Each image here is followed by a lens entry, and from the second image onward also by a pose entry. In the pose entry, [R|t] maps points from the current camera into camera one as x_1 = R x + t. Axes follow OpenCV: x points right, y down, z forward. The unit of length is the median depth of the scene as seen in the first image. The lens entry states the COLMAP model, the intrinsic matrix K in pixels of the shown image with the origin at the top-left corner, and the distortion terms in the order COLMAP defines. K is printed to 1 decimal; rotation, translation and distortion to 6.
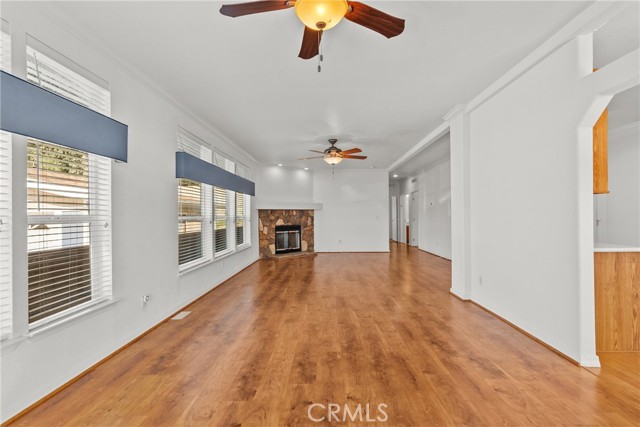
lens RADIAL K [[298.6, 0, 318.7], [0, 298.6, 215.1], [0, 0, 1]] dist [-0.007047, 0.005826]
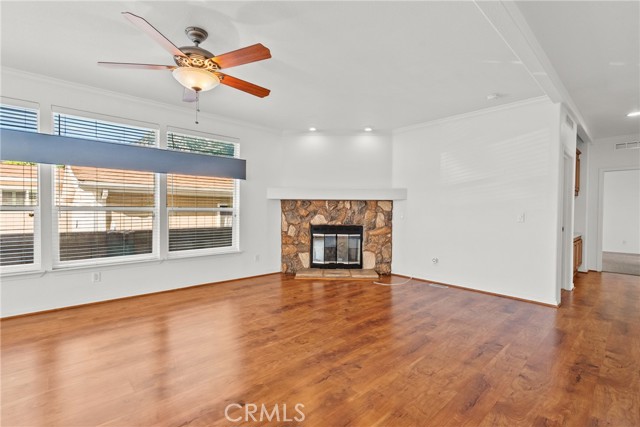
lens RADIAL K [[298.6, 0, 315.7], [0, 298.6, 212.9], [0, 0, 1]] dist [-0.007047, 0.005826]
pose [[0.694122, 0.024197, -0.719451, 0.339076], [-0.013512, 0.999697, 0.020586, -0.003460], [0.719731, -0.004568, 0.694238, 0.571232]]
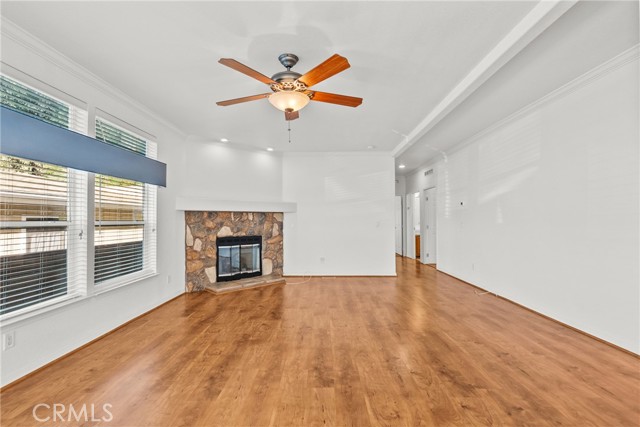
lens RADIAL K [[298.6, 0, 320.6], [0, 298.6, 214.5], [0, 0, 1]] dist [-0.007047, 0.005826]
pose [[0.999913, 0.001790, 0.013058, 0.067032], [-0.001525, 0.999793, -0.020310, 0.000520], [-0.013091, 0.020289, 0.999708, 0.378654]]
